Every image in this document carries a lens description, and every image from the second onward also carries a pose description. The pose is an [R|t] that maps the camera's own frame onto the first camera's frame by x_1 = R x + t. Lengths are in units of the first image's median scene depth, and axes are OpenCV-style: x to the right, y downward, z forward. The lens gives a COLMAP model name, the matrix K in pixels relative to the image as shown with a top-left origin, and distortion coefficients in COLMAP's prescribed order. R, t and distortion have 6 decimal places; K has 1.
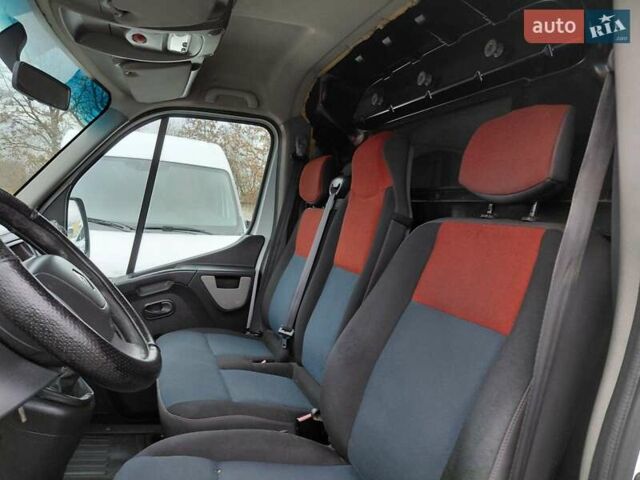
lens RADIAL K [[477.6, 0, 306.5], [0, 477.6, 232.8], [0, 0, 1]] dist [0.143026, -0.264292]
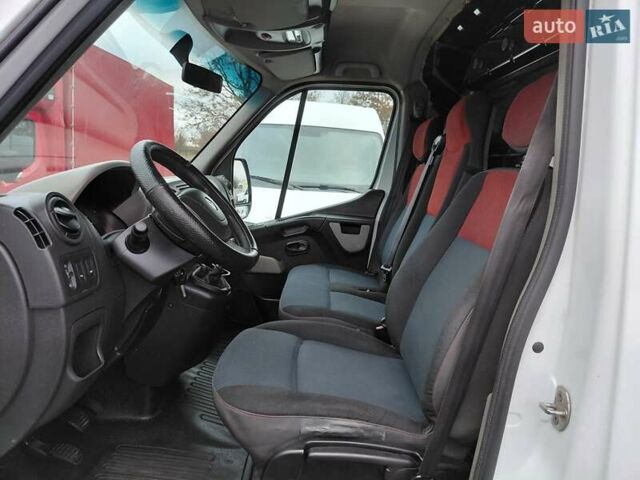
lens RADIAL K [[511.8, 0, 320.0], [0, 511.8, 240.0], [0, 0, 1]] dist [-0.003502, 0.004379]
pose [[0.935263, 0.044854, -0.351100, 0.213583], [-0.018146, 0.996710, 0.078995, 0.033128], [0.353488, -0.067510, 0.933000, -0.208268]]
